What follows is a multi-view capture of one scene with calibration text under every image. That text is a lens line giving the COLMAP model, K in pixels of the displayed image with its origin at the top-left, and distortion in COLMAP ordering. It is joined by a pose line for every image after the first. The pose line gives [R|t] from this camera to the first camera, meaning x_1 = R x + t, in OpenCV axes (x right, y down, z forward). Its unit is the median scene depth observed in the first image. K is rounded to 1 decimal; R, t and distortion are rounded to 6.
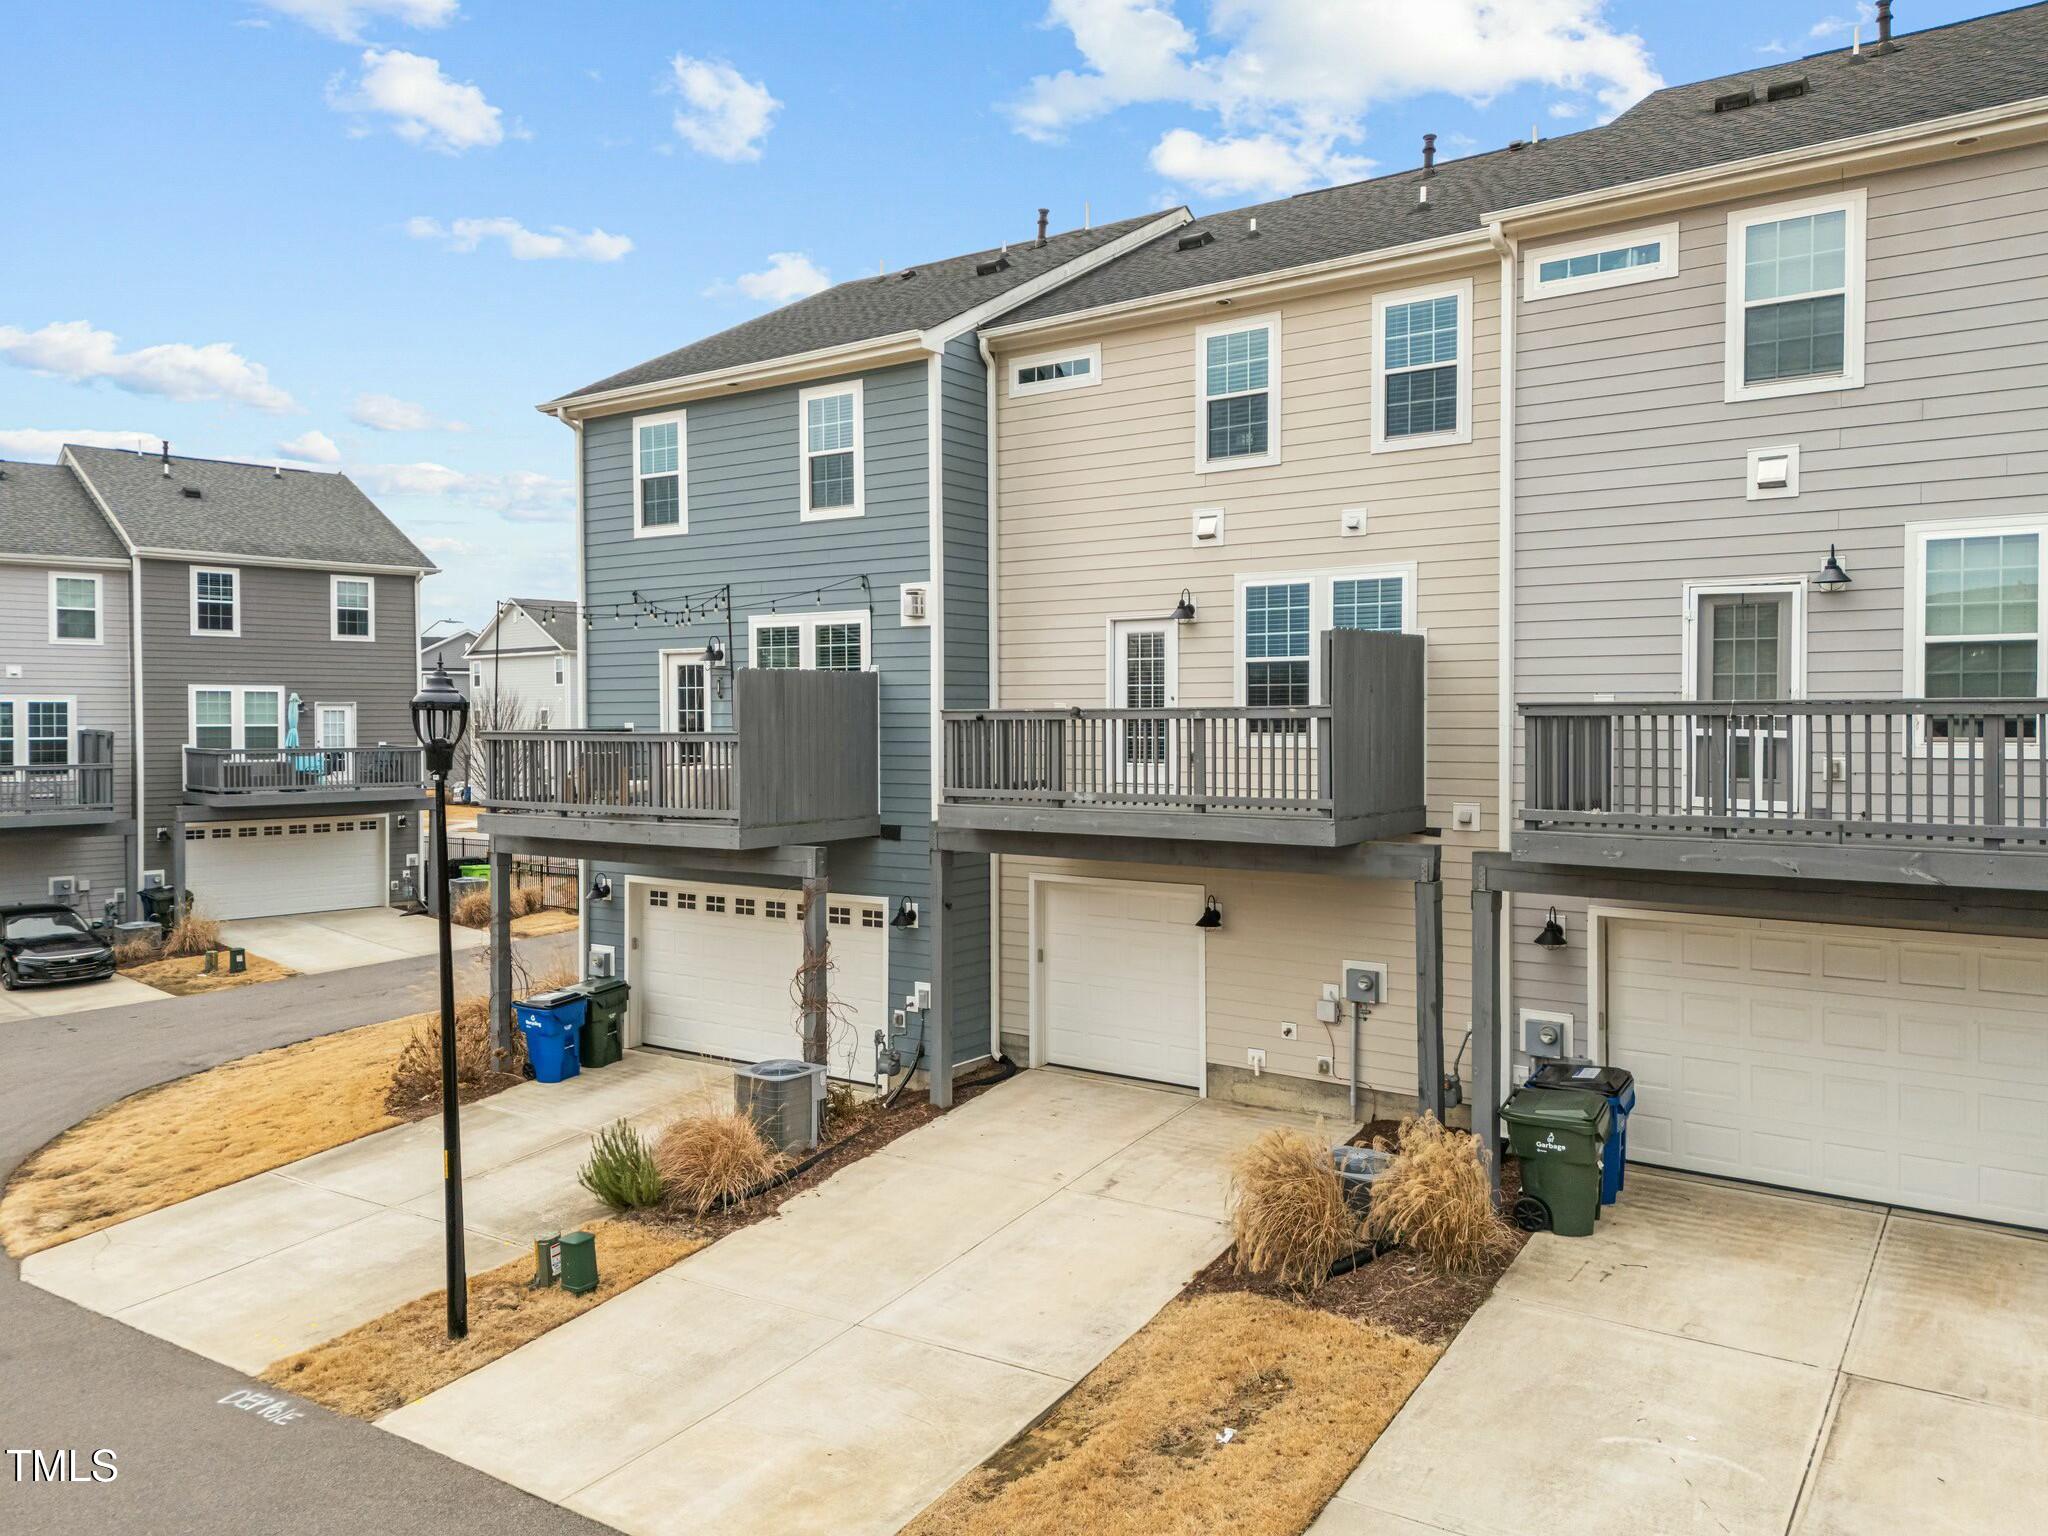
lens RADIAL K [[1519.8, 0, 986.8], [0, 1519.8, 702.0], [0, 0, 1]] dist [0.066203, -0.055580]
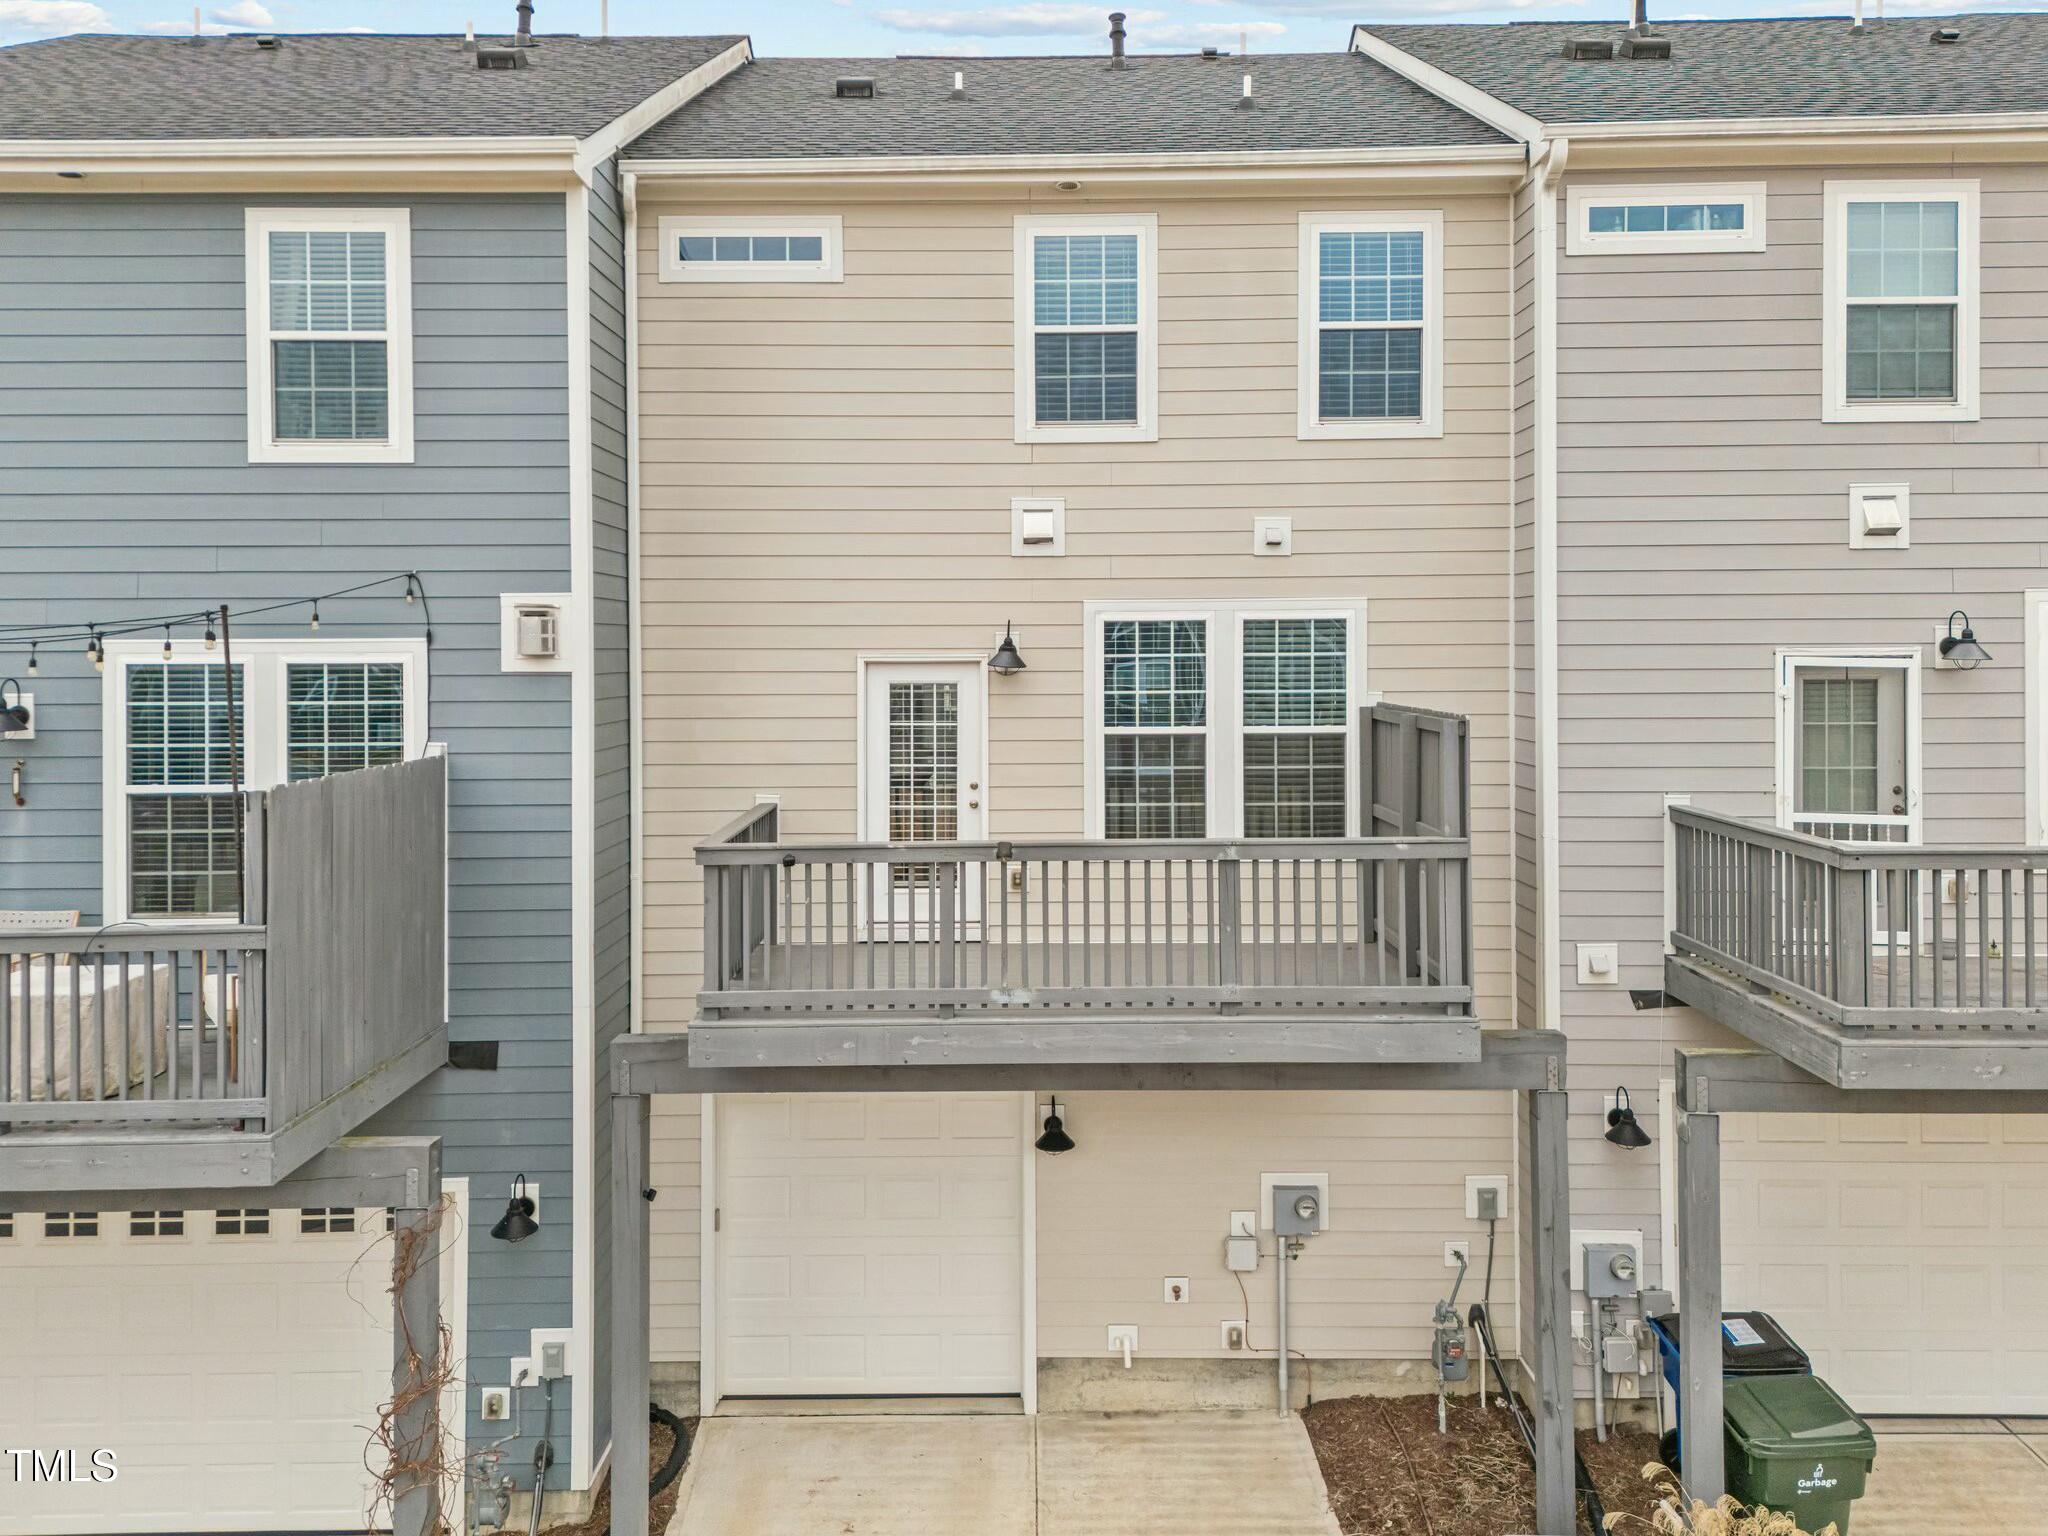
lens RADIAL K [[1567.4, 0, 1018.5], [0, 1567.4, 630.6], [0, 0, 1]] dist [0.076589, -0.053864]
pose [[0.807236, 0.004041, 0.590215, -0.270540], [0.000095, 0.999976, -0.006976, -0.068290], [-0.590228, 0.005687, 0.807216, 0.484854]]
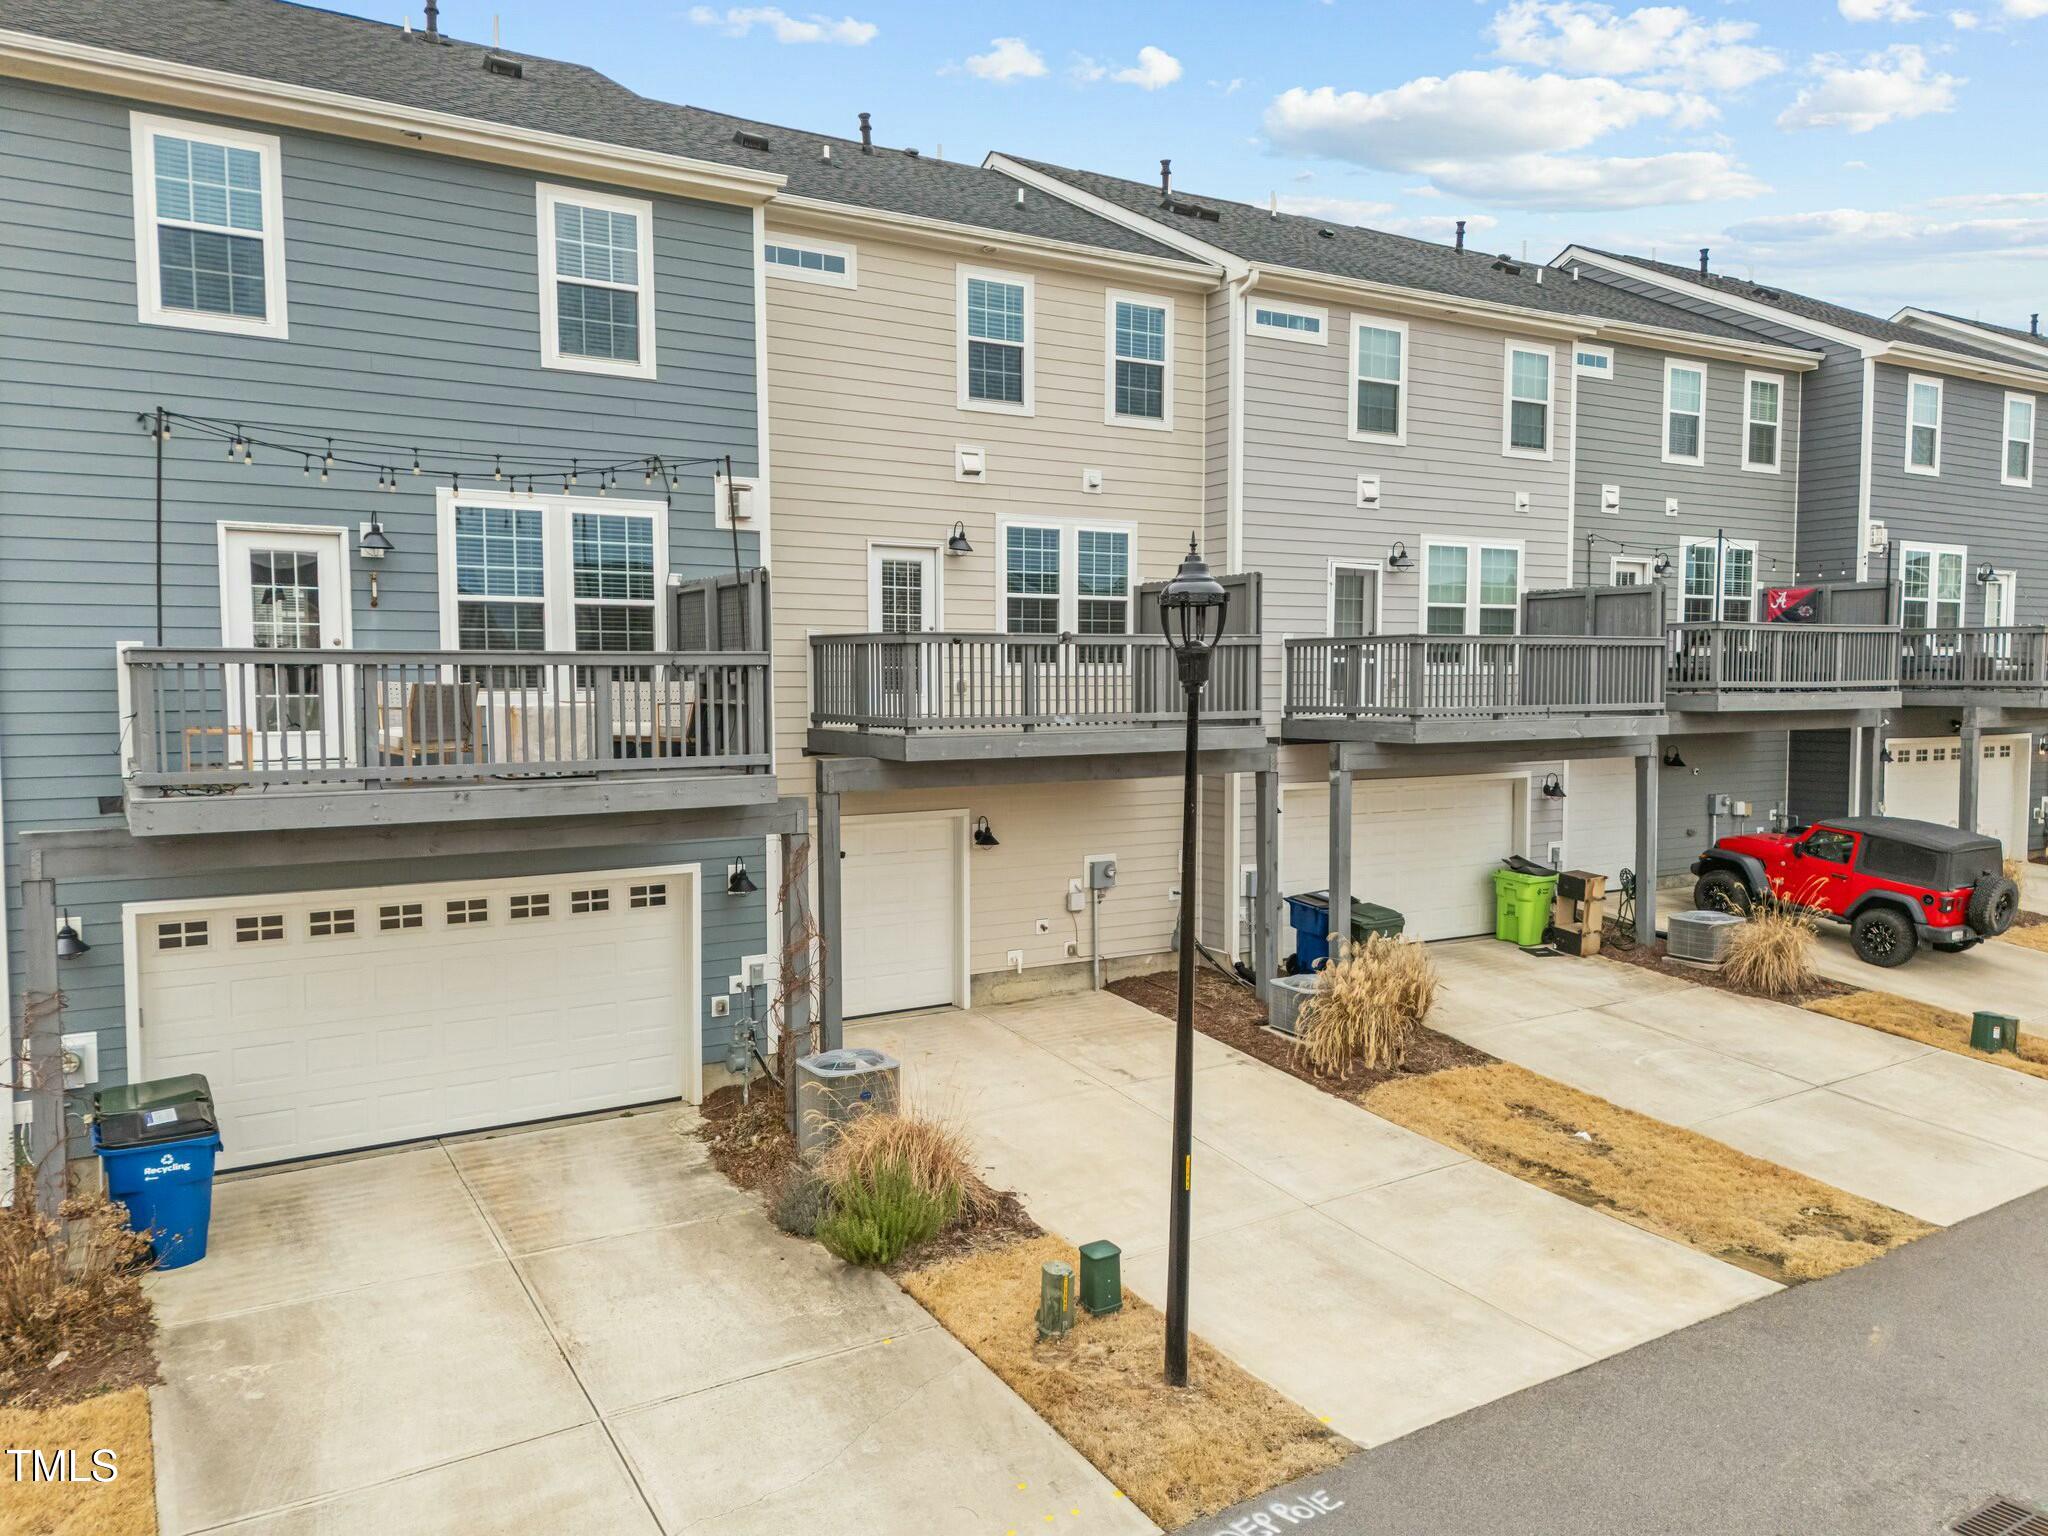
lens RADIAL K [[1524.1, 0, 1024.5], [0, 1524.1, 751.4], [0, 0, 1]] dist [0.055090, -0.042658]
pose [[0.369730, -0.040266, 0.928266, -0.853124], [-0.004341, 0.998975, 0.045062, 0.035383], [-0.929129, -0.020690, 0.369176, 0.606232]]
